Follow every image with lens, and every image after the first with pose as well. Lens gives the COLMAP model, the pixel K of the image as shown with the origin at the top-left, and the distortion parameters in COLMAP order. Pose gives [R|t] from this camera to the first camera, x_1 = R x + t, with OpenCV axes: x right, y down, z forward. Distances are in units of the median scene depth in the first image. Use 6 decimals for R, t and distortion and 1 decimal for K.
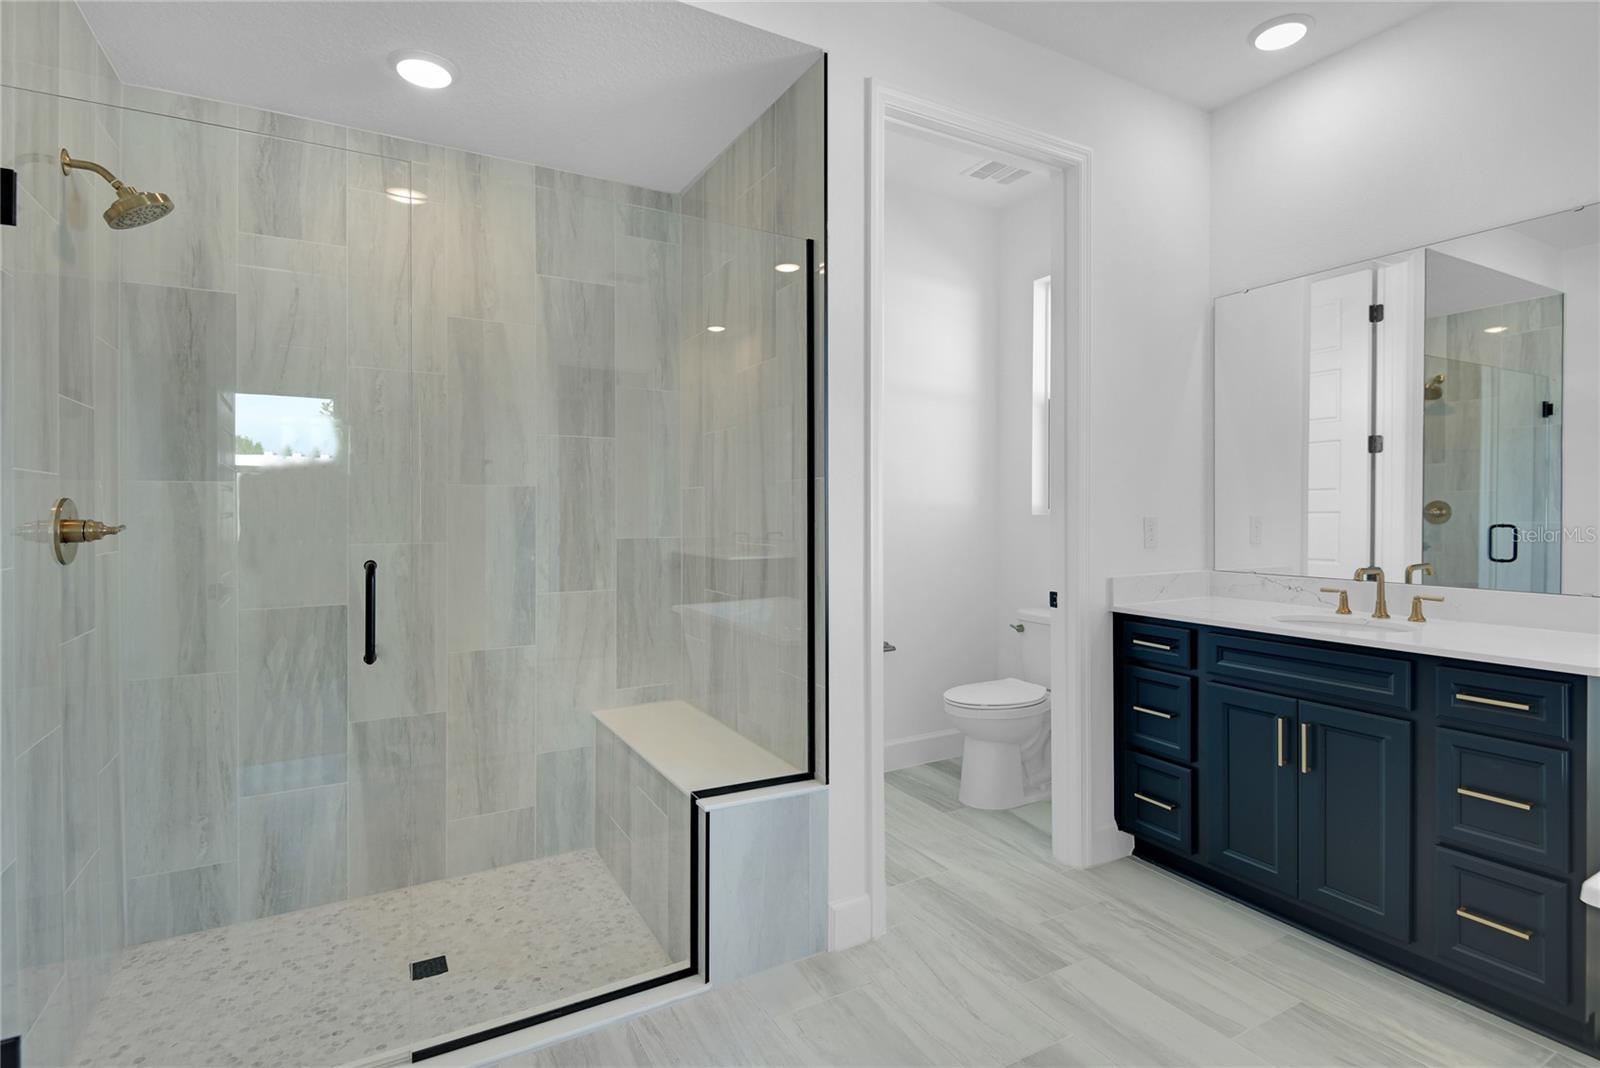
lens RADIAL K [[792.4, 0, 800.7], [0, 792.4, 523.7], [0, 0, 1]] dist [0.003029, -0.000161]
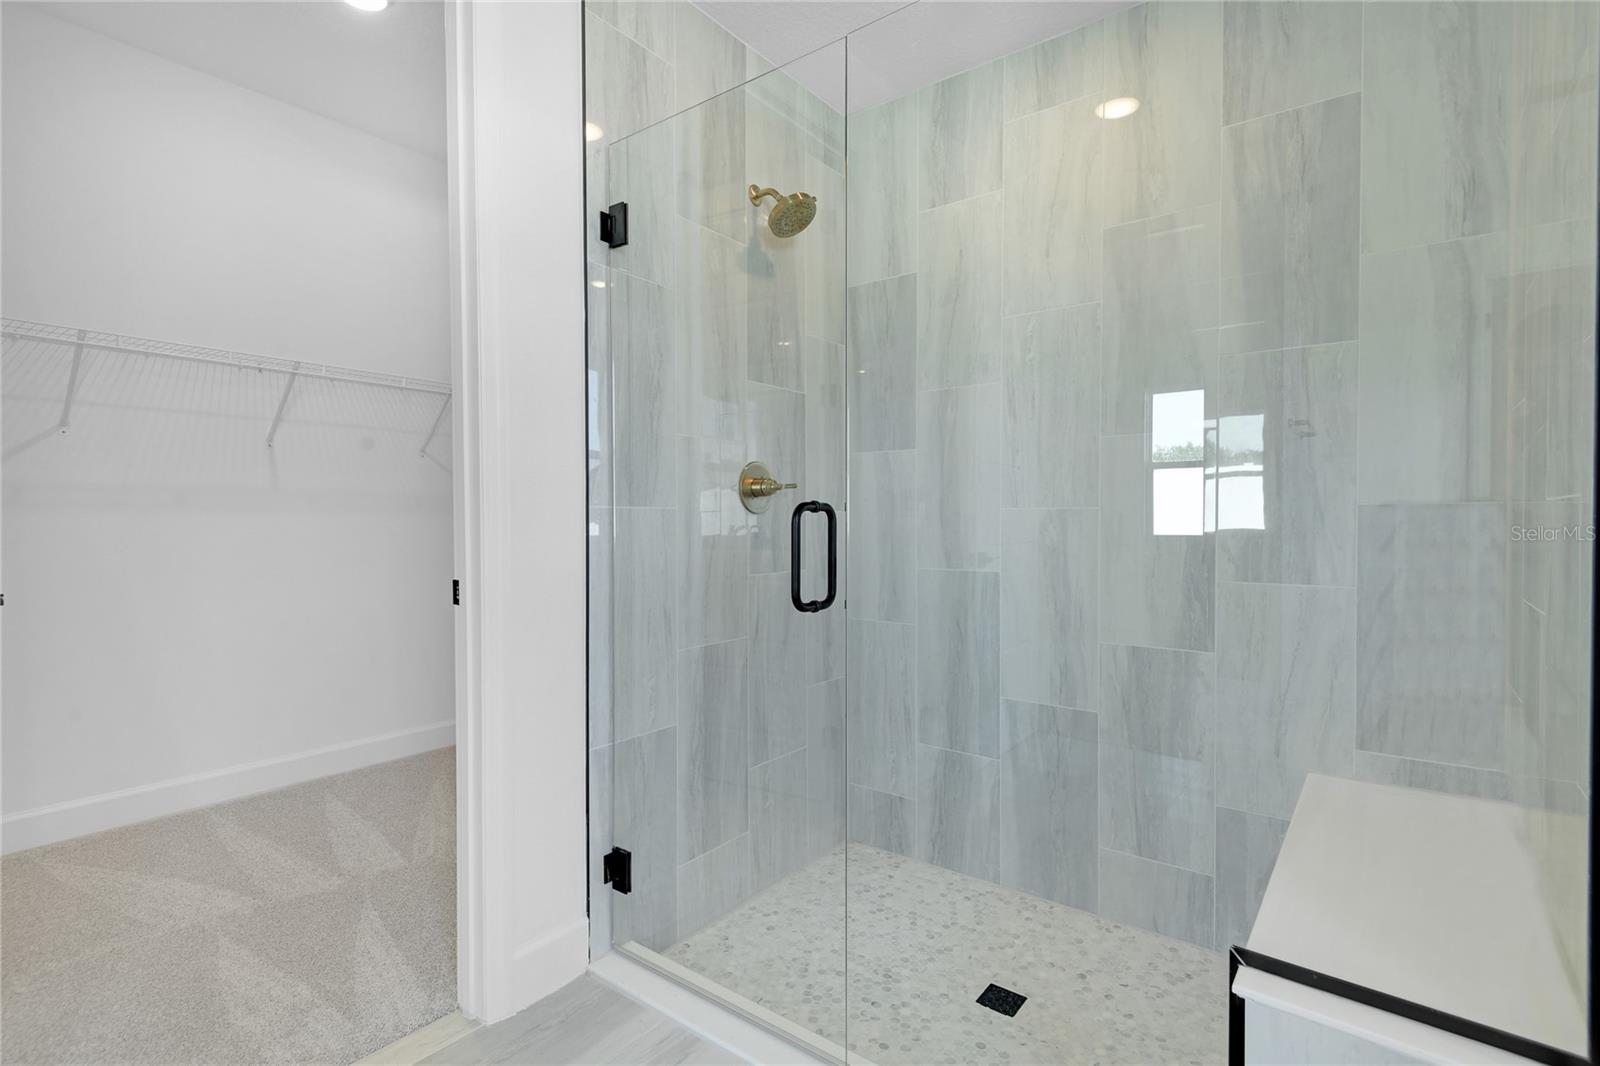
lens RADIAL K [[792.7, 0, 799.6], [0, 792.7, 528.1], [0, 0, 1]] dist [0.029890, -0.000207]
pose [[0.388303, 0.019753, -0.921320, 0.210089], [-0.012540, 0.999791, 0.016150, 0.037978], [0.921446, 0.005282, 0.388469, 0.420732]]
